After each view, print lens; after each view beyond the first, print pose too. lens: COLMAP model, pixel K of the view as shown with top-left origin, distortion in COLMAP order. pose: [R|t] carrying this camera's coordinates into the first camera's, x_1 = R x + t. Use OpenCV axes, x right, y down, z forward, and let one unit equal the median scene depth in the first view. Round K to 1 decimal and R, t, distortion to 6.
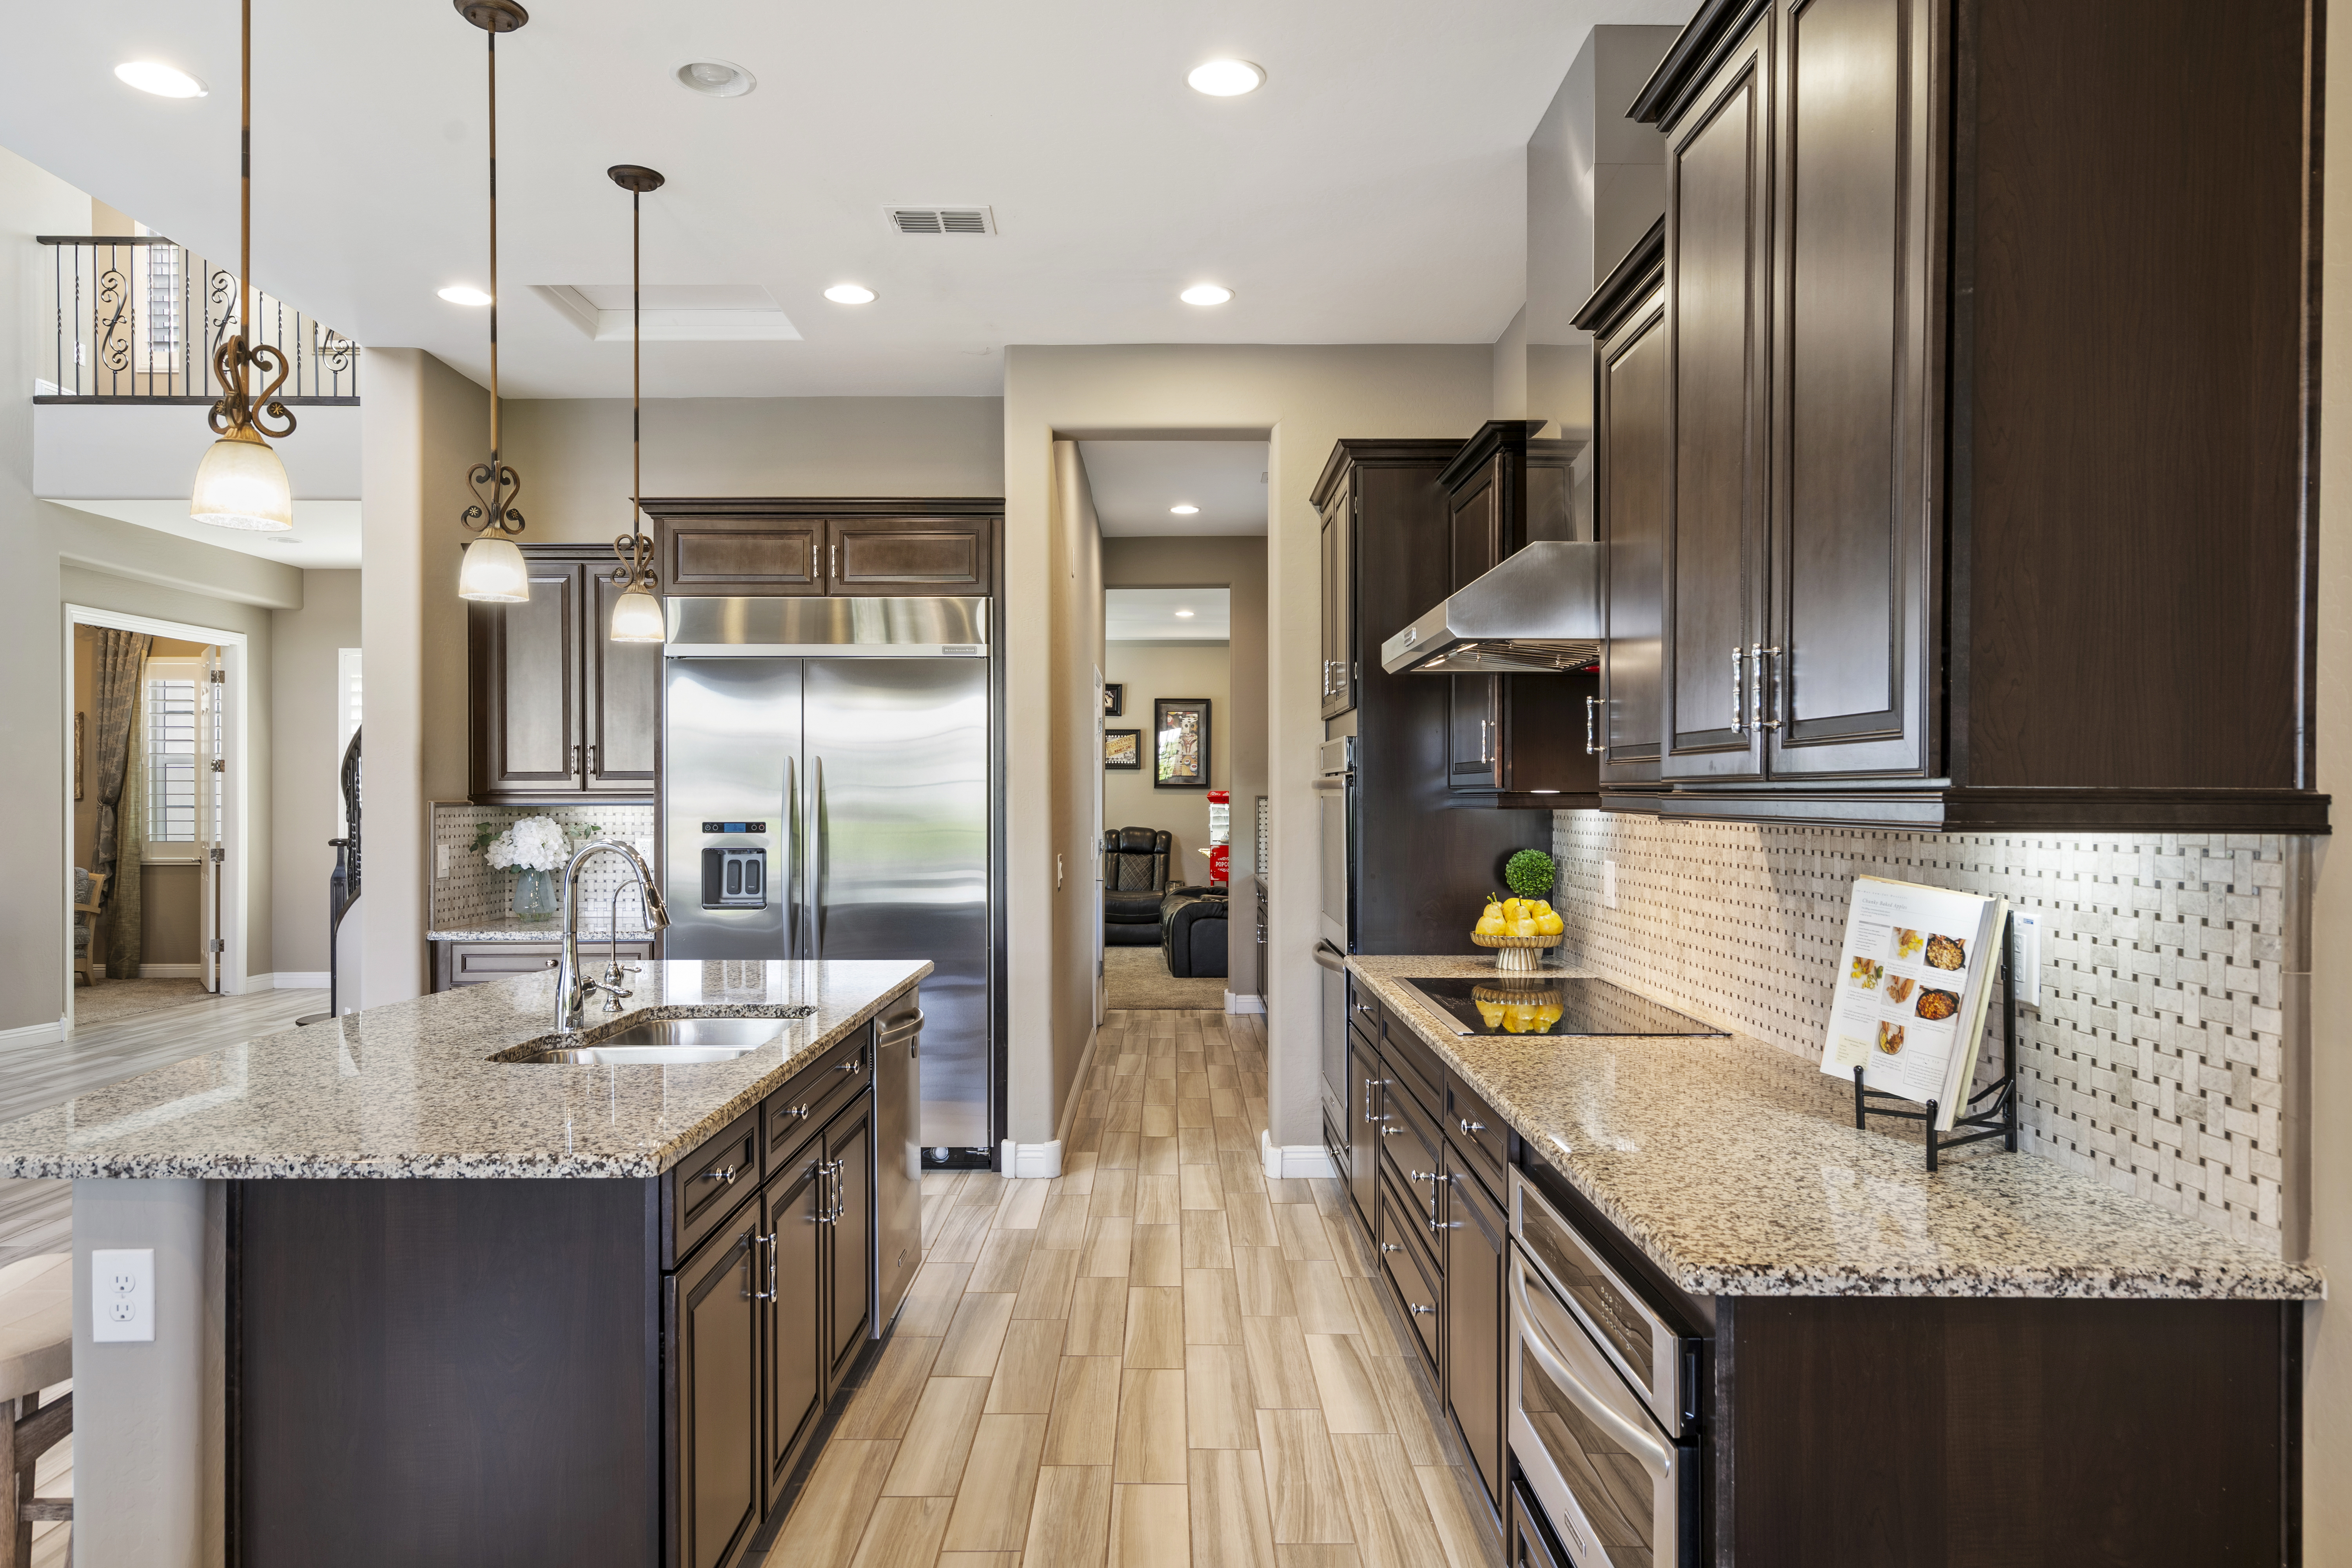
lens RADIAL K [[1480.4, 0, 1181.1], [0, 1480.4, 799.7], [0, 0, 1]] dist [0.000698, 0.000612]
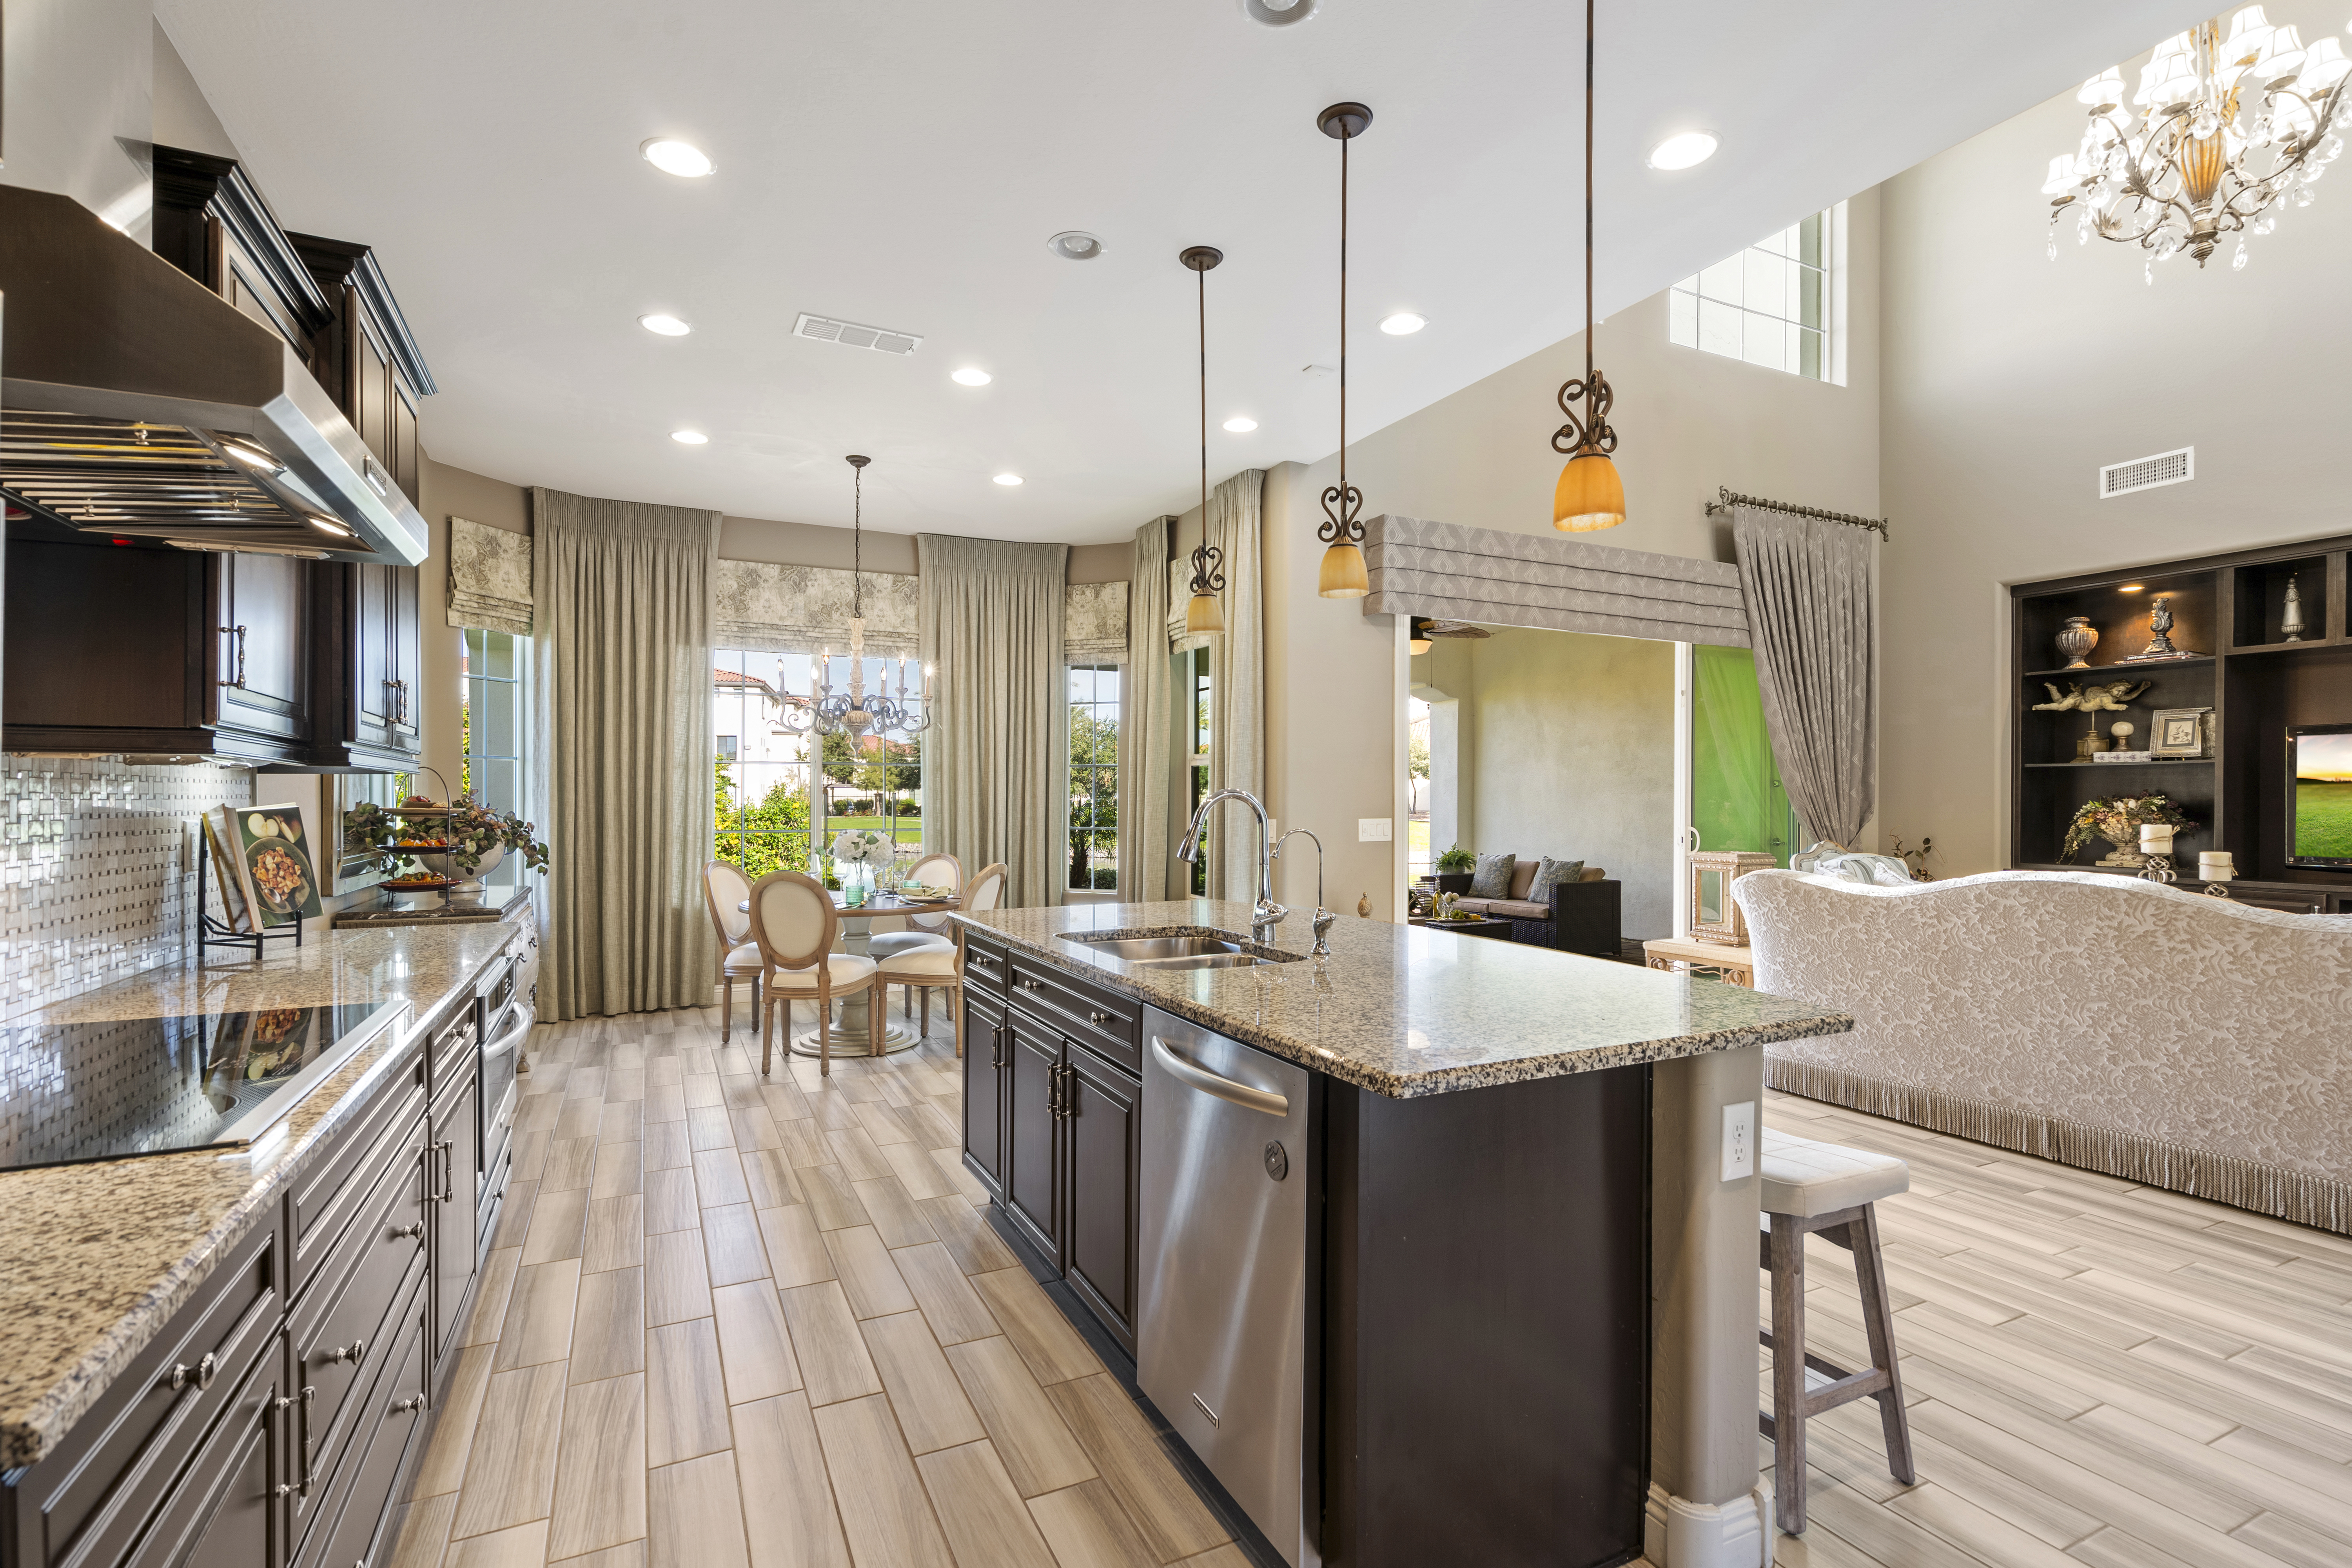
lens RADIAL K [[1092.0, 0, 1181.6], [0, 1092.0, 792.7], [0, 0, 1]] dist [0.008198, 0.000797]
pose [[-0.900182, -0.002341, -0.435508, 0.030273], [-0.001551, 0.999996, -0.002170, 0.016347], [0.435512, -0.001278, -0.900182, 1.004573]]
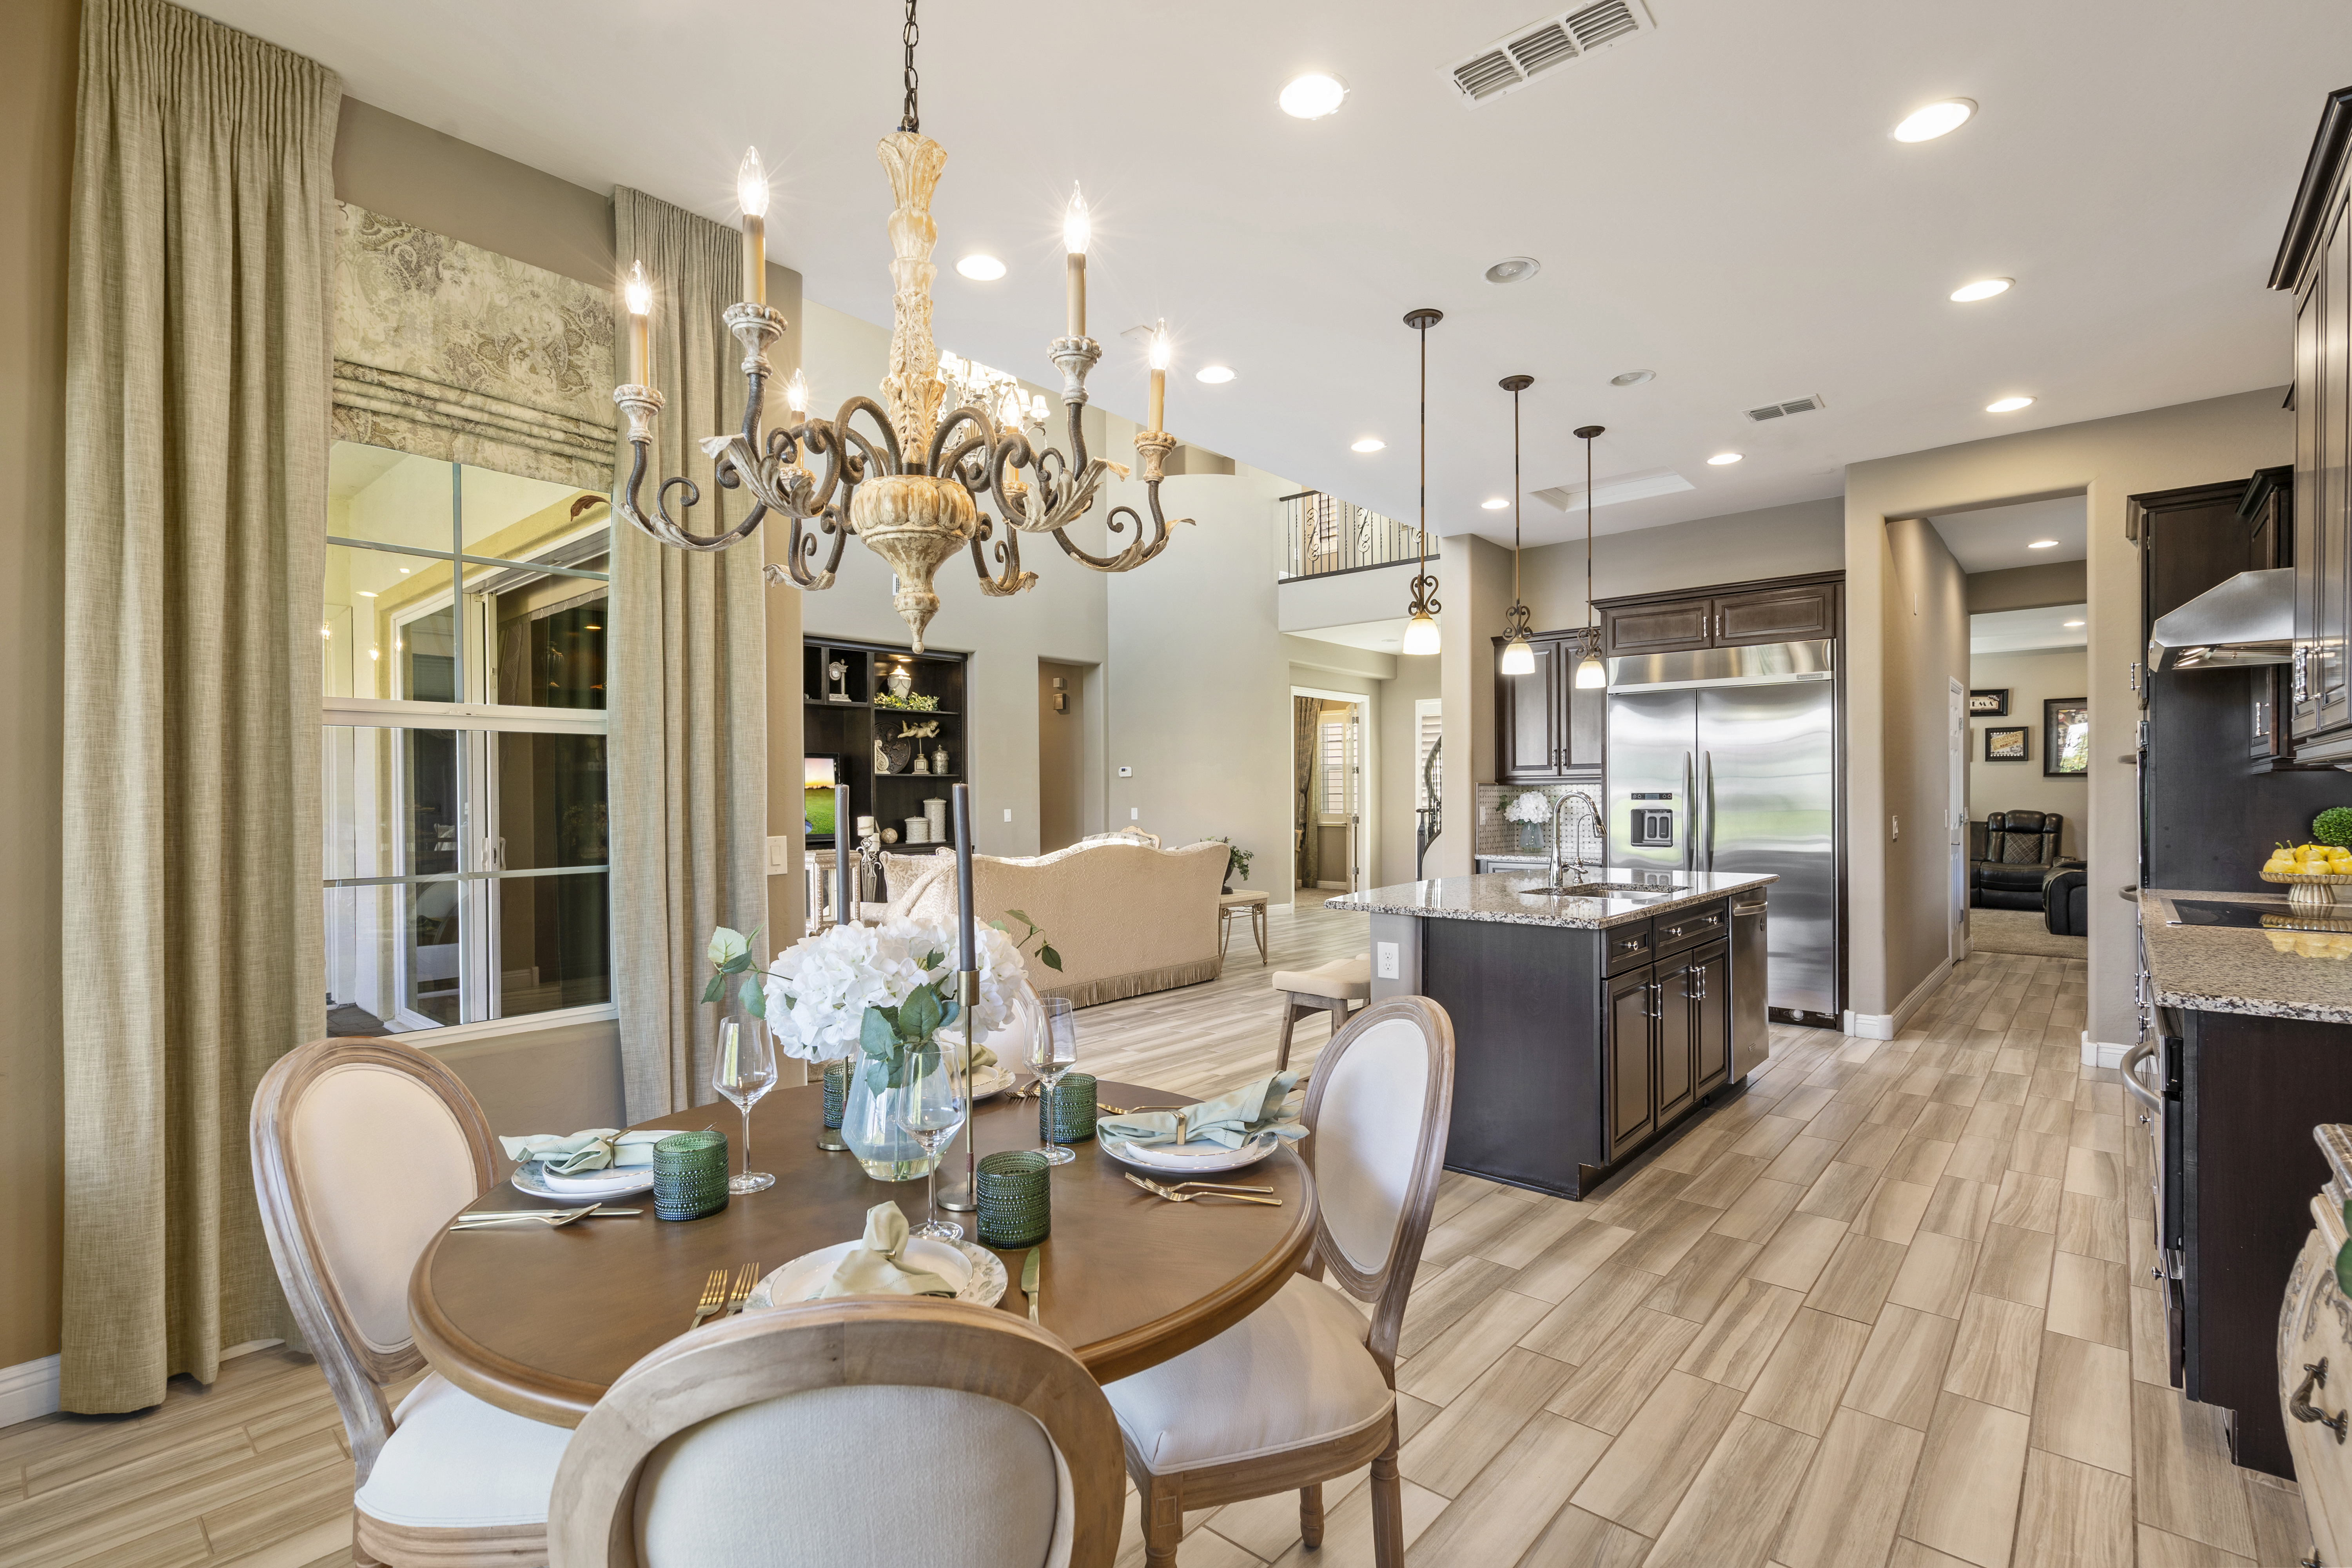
lens RADIAL K [[1092.0, 0, 1168.1], [0, 1092.0, 796.5], [0, 0, 1]] dist [0.008198, 0.000797]
pose [[0.749769, -0.003122, -0.661693, 0.093234], [0.002248, 0.999995, -0.002172, 0.020108], [0.661696, 0.000141, 0.749772, -0.247237]]
